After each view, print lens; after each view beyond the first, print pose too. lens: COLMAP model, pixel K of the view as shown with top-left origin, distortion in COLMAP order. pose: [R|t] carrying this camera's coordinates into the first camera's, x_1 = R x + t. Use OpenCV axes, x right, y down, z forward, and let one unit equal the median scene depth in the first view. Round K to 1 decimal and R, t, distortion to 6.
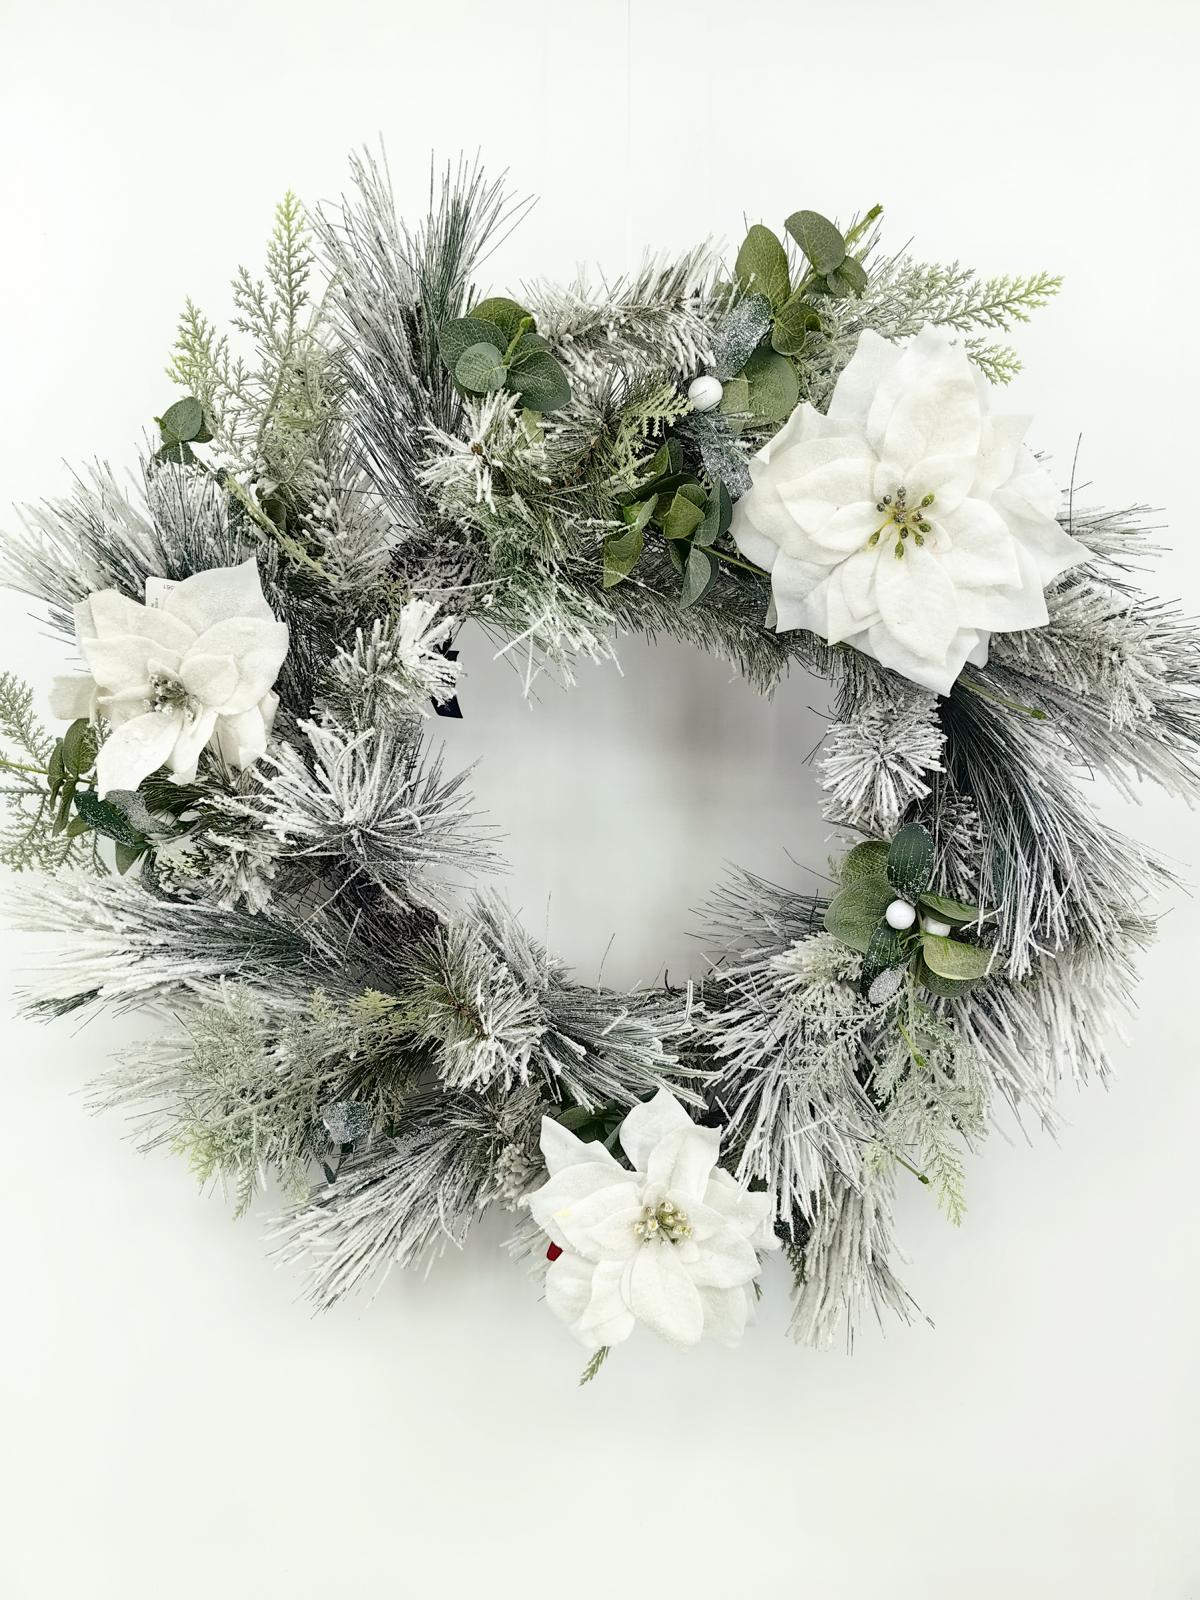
lens RADIAL K [[1255.4, 0, 594.8], [0, 1255.4, 820.6], [0, 0, 1]] dist [0.037935, -0.102601]
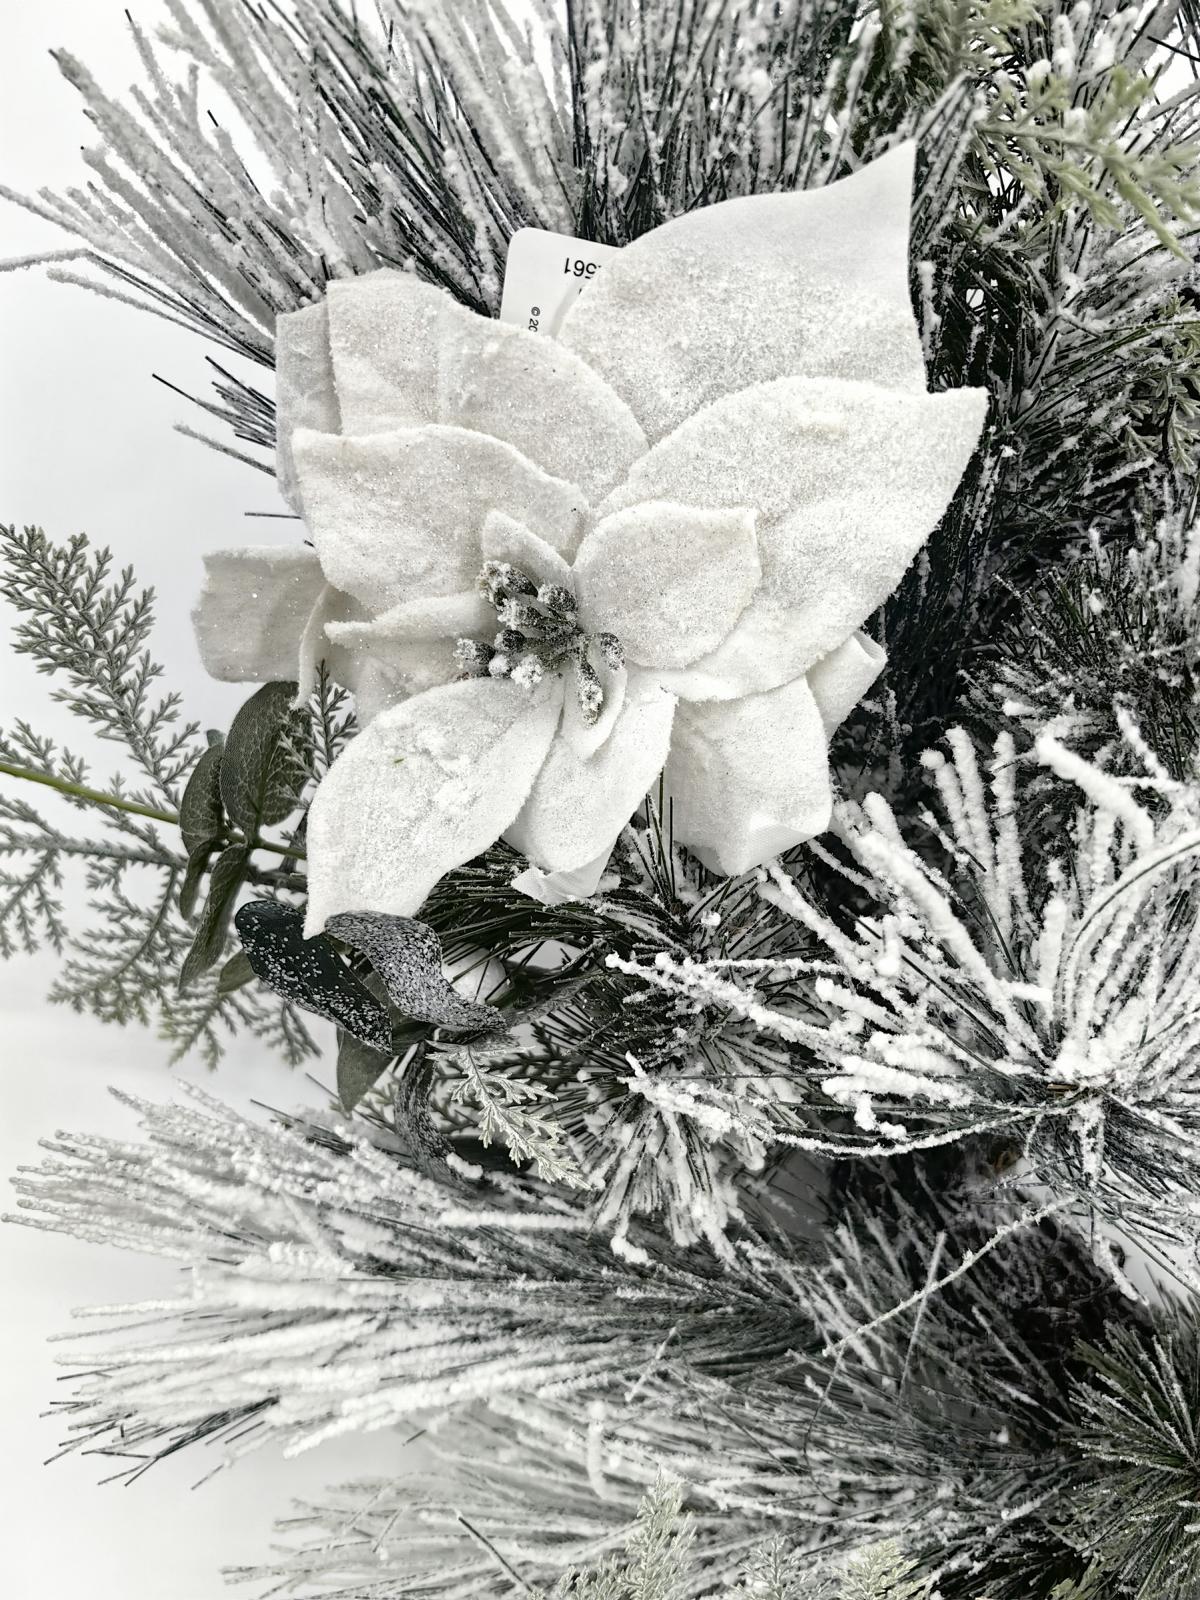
lens RADIAL K [[1255.4, 0, 594.8], [0, 1255.4, 820.6], [0, 0, 1]] dist [0.037935, -0.102601]
pose [[0.986648, 0.080408, -0.141635, -0.267853], [-0.079040, 0.996755, 0.015267, -0.055273], [0.142402, -0.003868, 0.989801, 0.667366]]
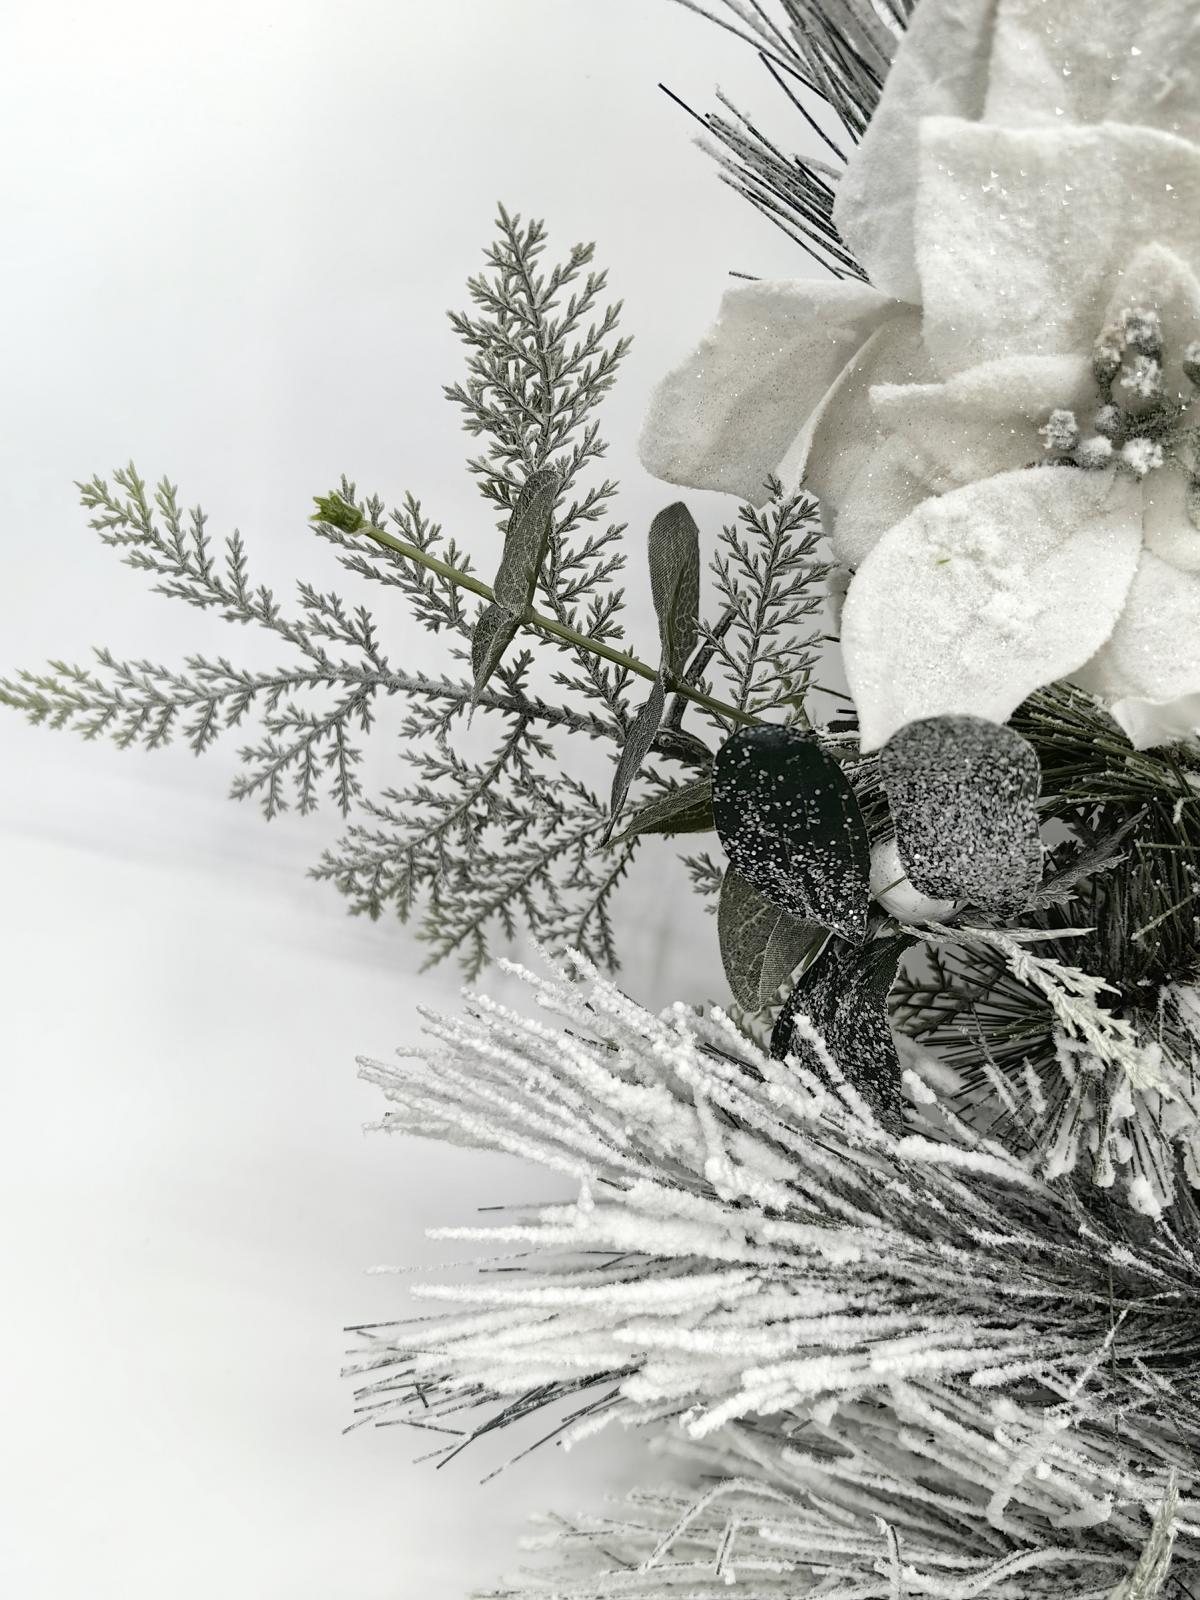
lens RADIAL K [[1239.3, 0, 603.8], [0, 1239.3, 809.5], [0, 0, 1]] dist [0.235511, -0.547470]
pose [[0.982122, 0.169151, -0.082608, -0.409216], [-0.173664, 0.983491, -0.050851, 0.018004], [0.072642, 0.064287, 0.995284, 0.716693]]
